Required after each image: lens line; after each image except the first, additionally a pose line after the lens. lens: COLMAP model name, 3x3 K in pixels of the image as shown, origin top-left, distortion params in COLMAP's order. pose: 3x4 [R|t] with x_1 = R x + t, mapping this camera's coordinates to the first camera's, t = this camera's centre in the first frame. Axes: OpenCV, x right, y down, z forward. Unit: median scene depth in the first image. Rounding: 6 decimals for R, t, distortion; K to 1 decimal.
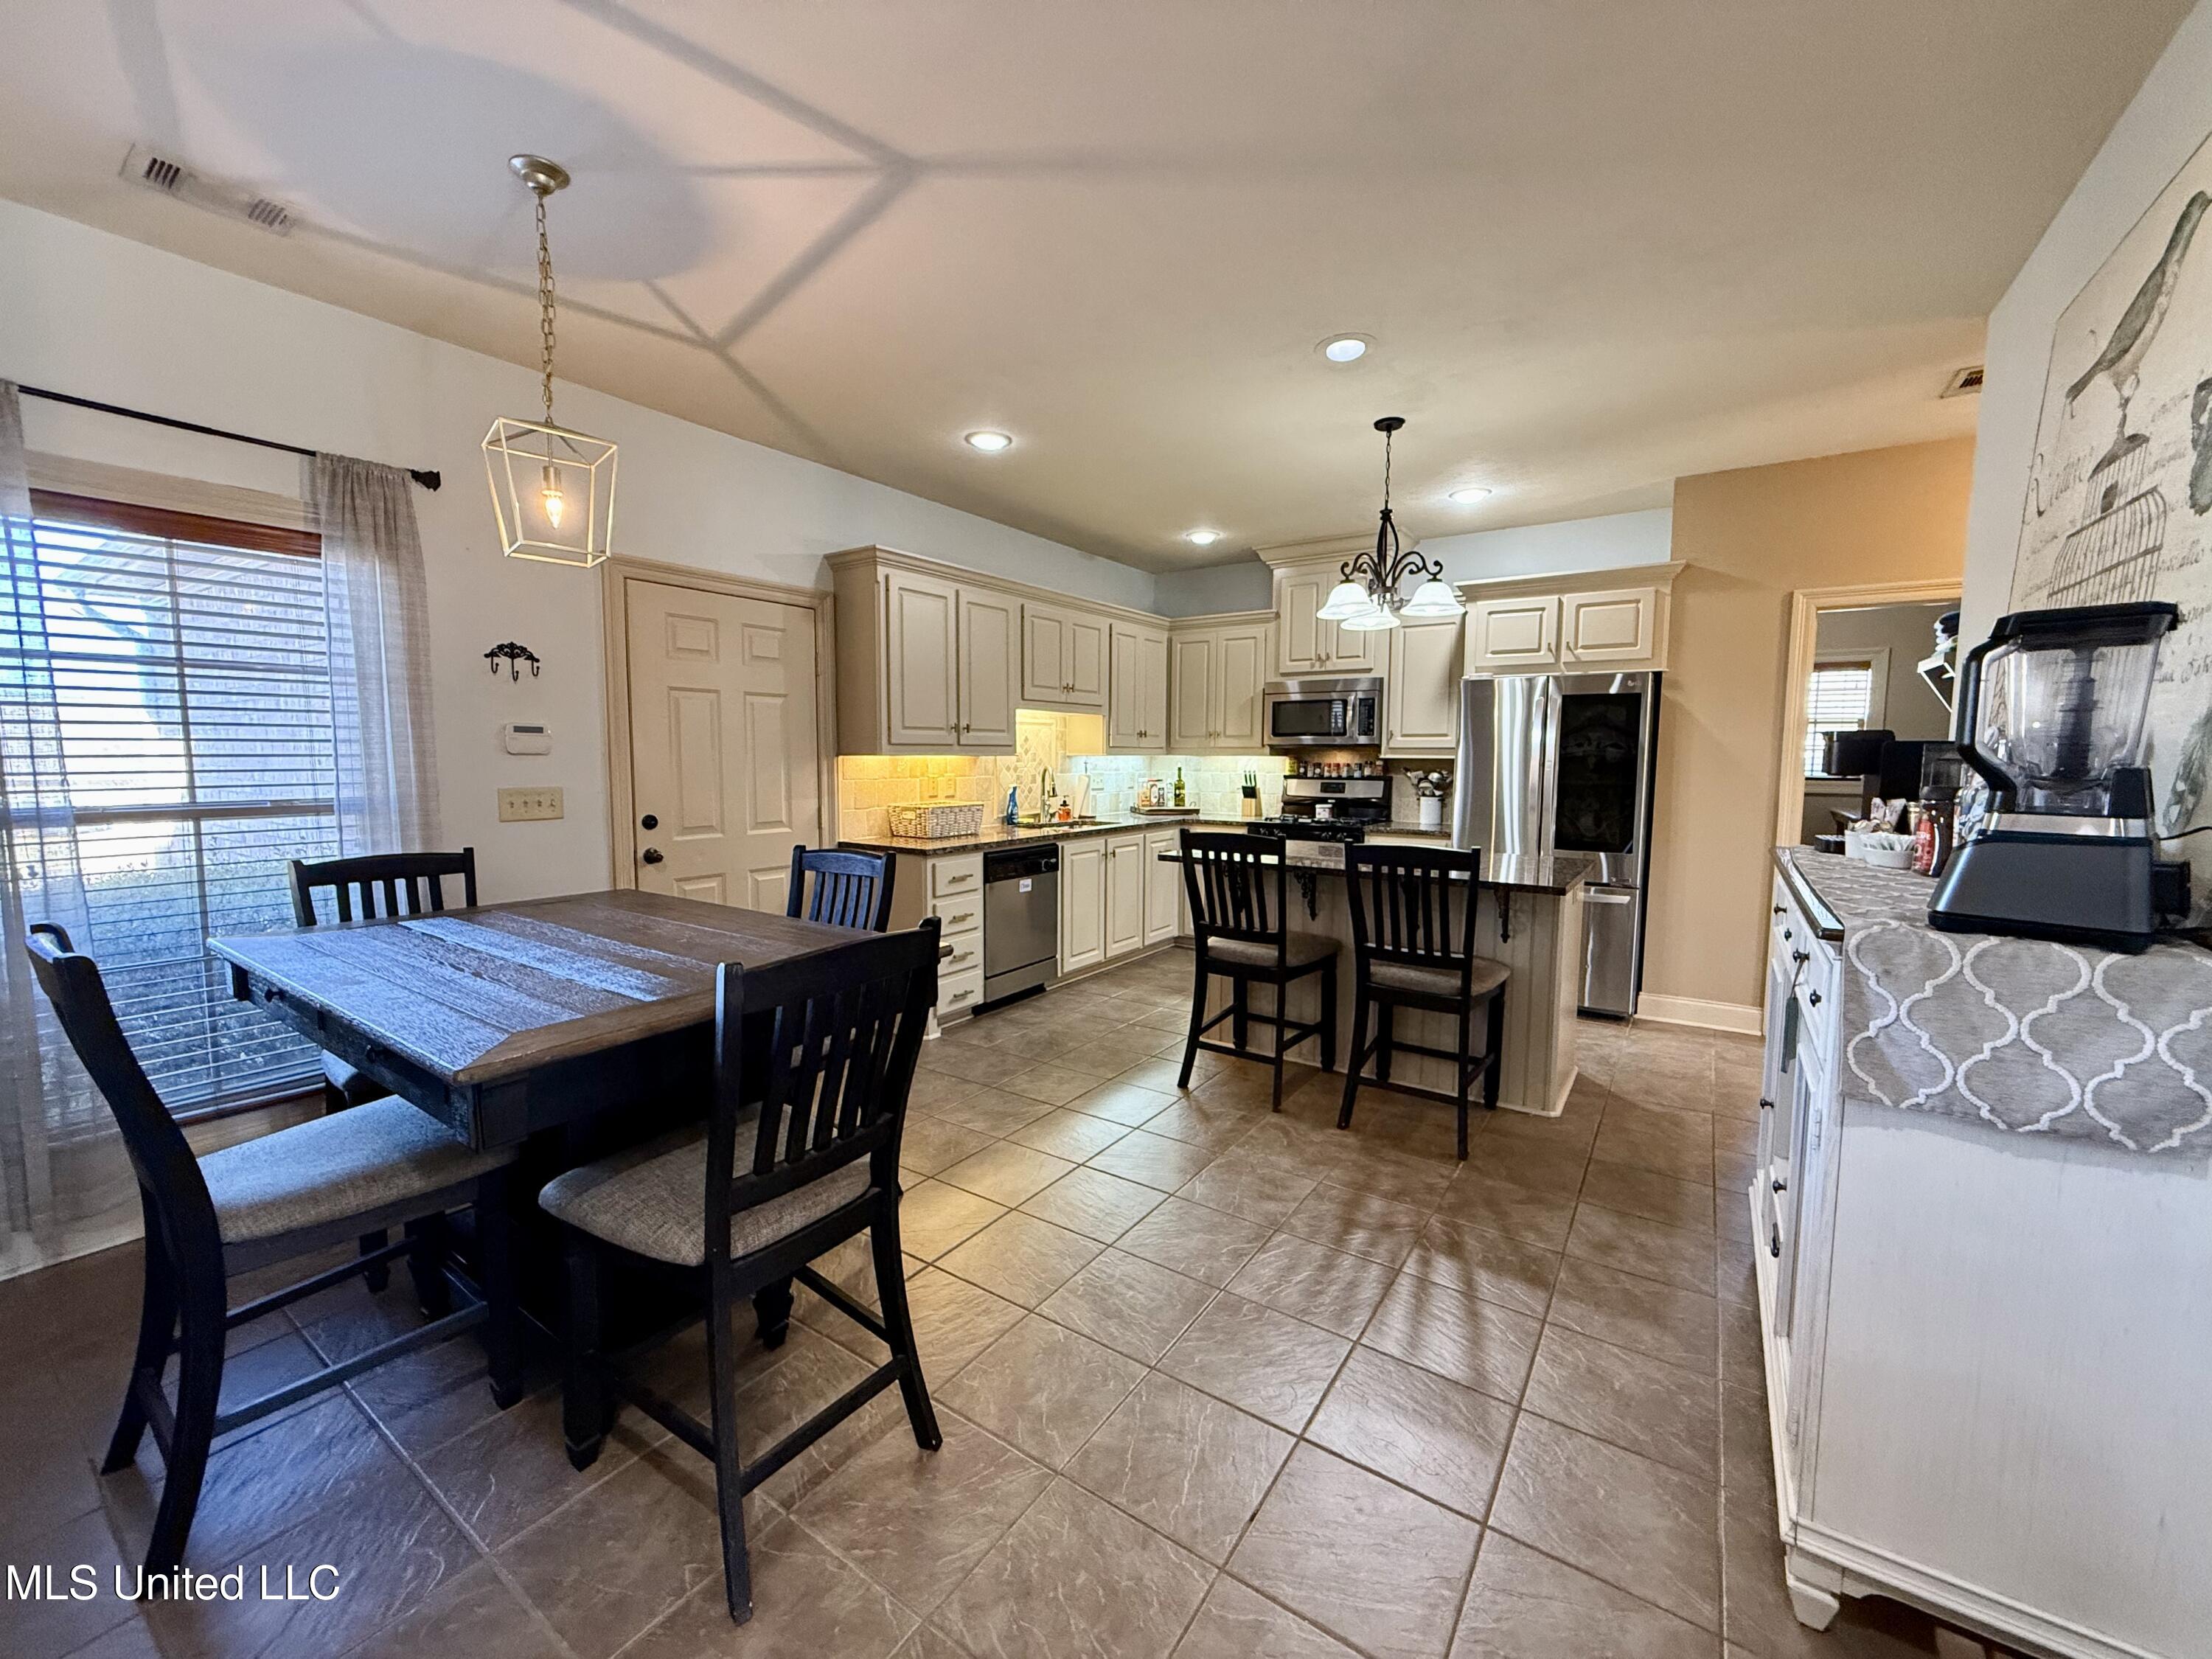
lens RADIAL K [[877.1, 0, 1100.5], [0, 877.1, 827.7], [0, 0, 1]] dist [-0.000901, 0.000205]
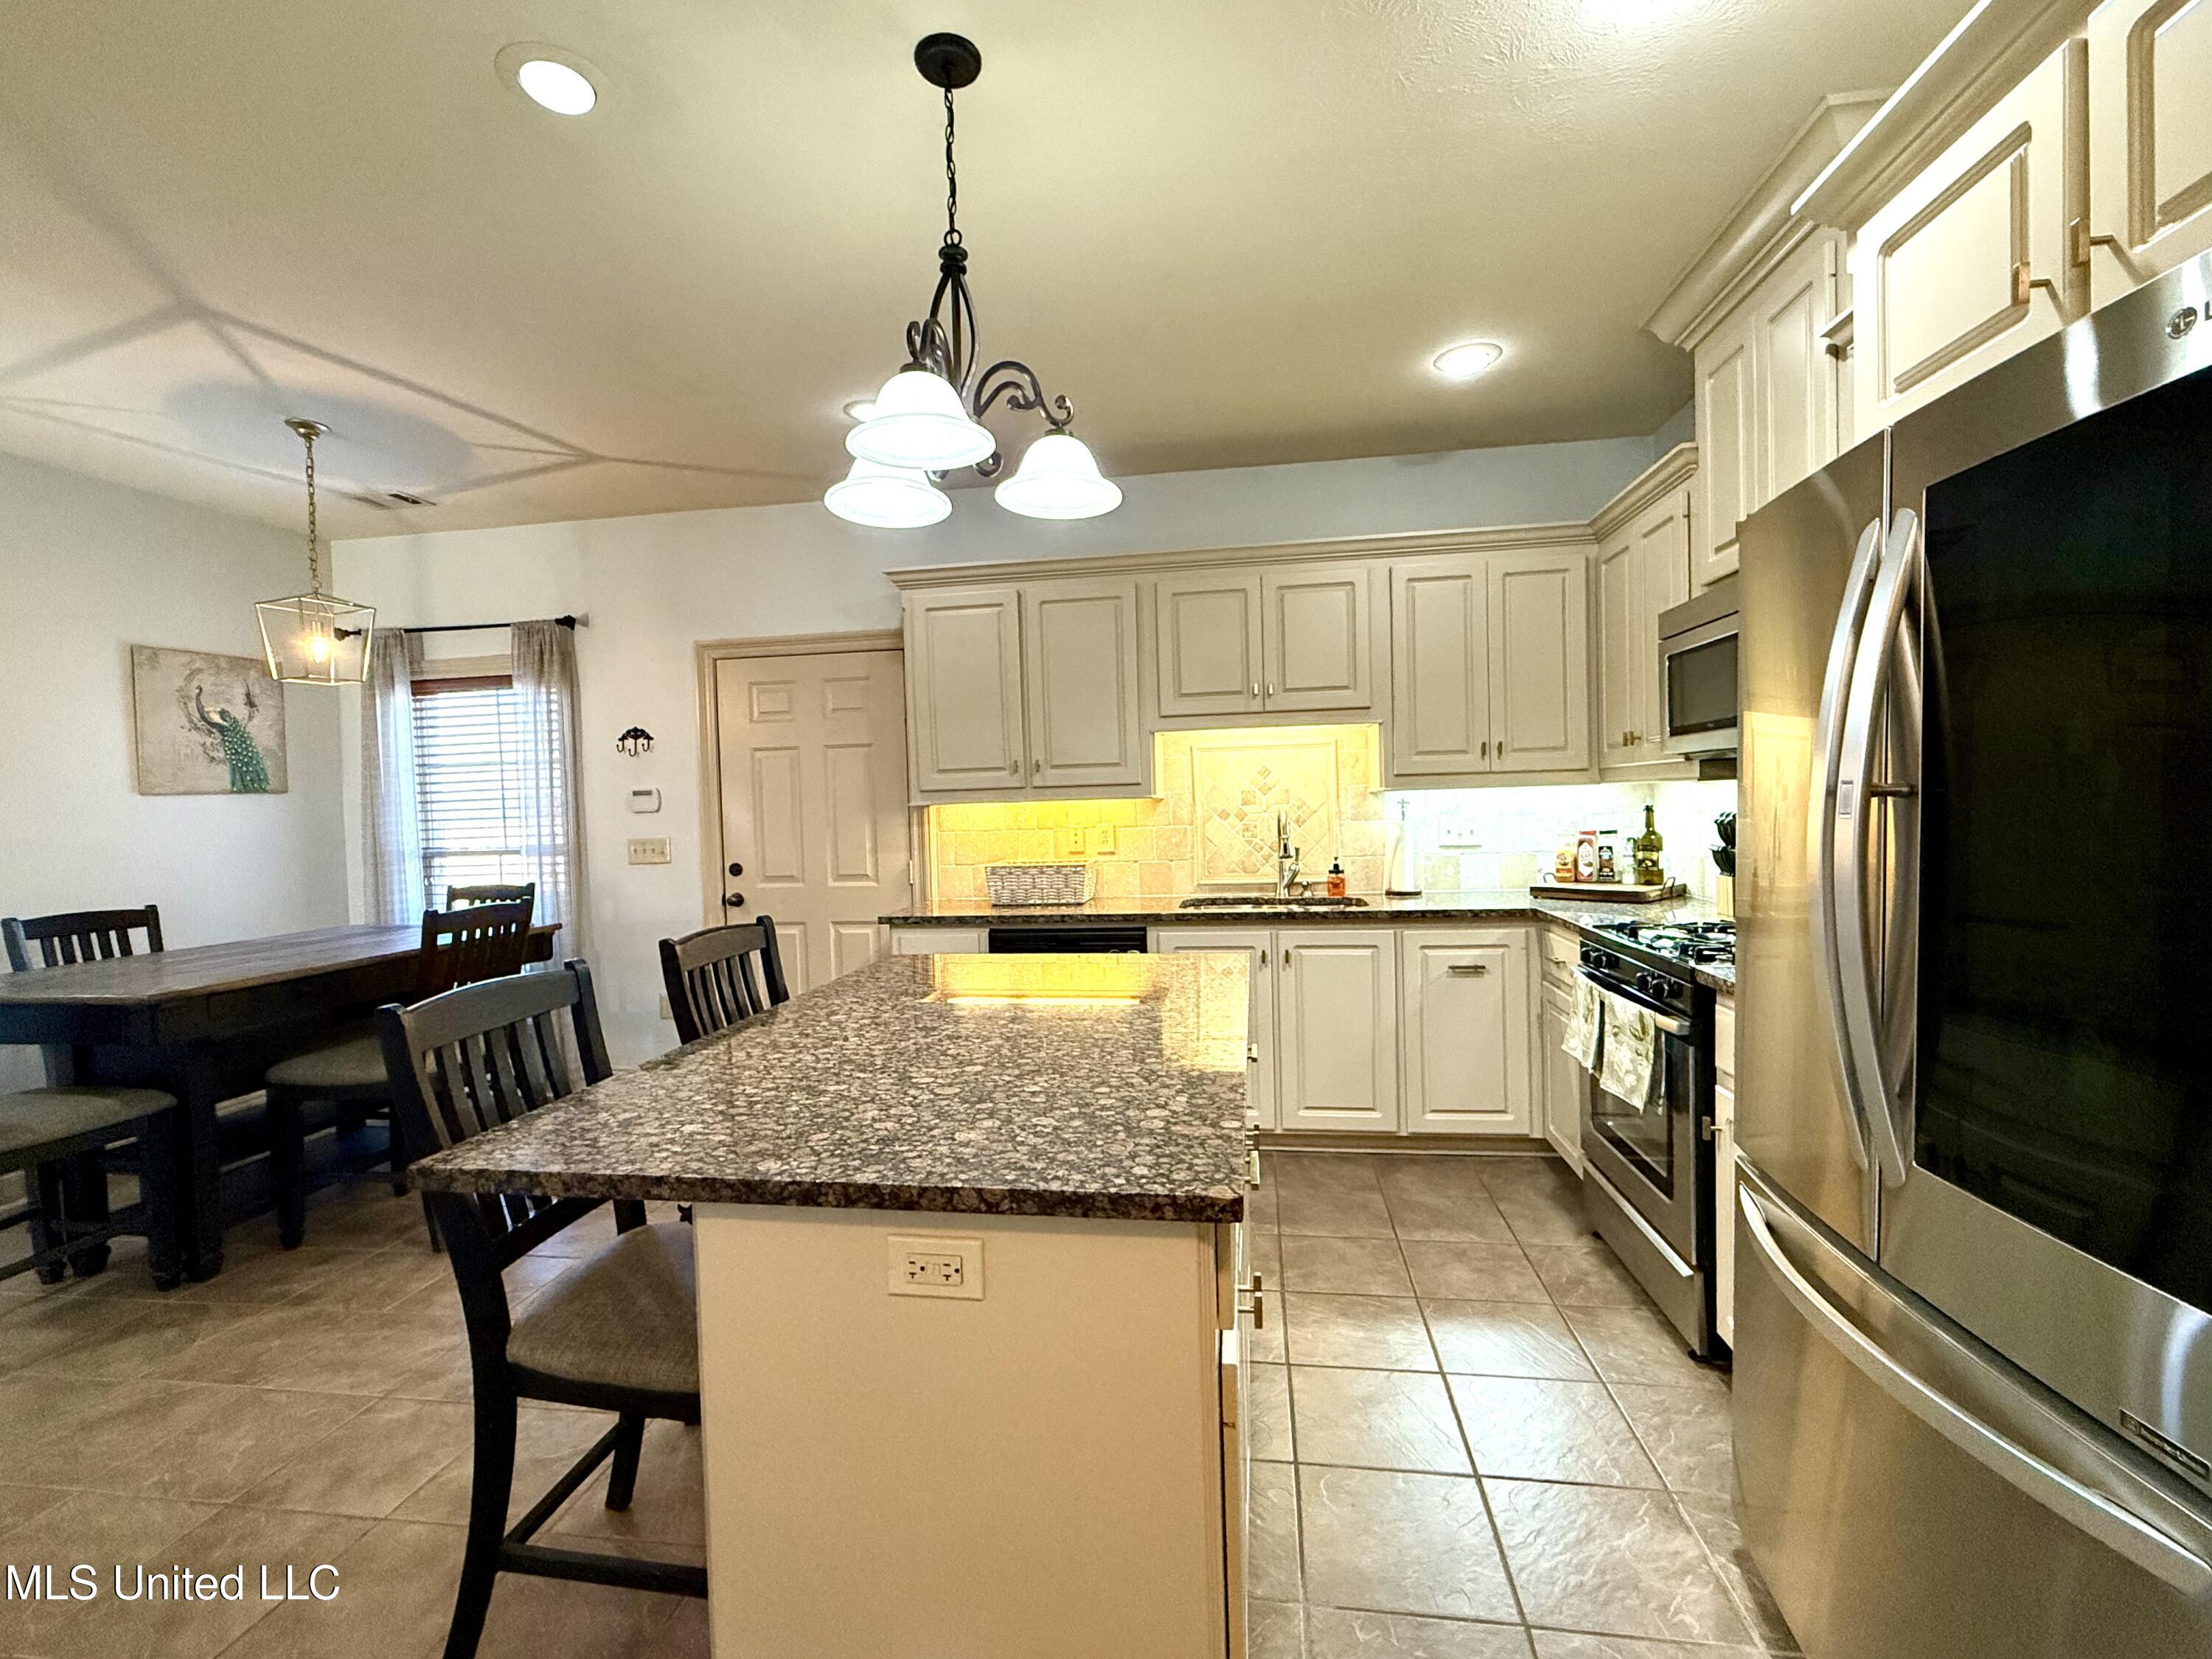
lens RADIAL K [[974.3, 0, 1106.0], [0, 974.3, 829.5], [0, 0, 1]] dist [-0.000440, -0.000261]
pose [[0.437320, 0.010015, -0.899250, 0.811112], [-0.044407, 0.998959, -0.010470, -0.064886], [0.898209, 0.044512, 0.437309, 0.865142]]
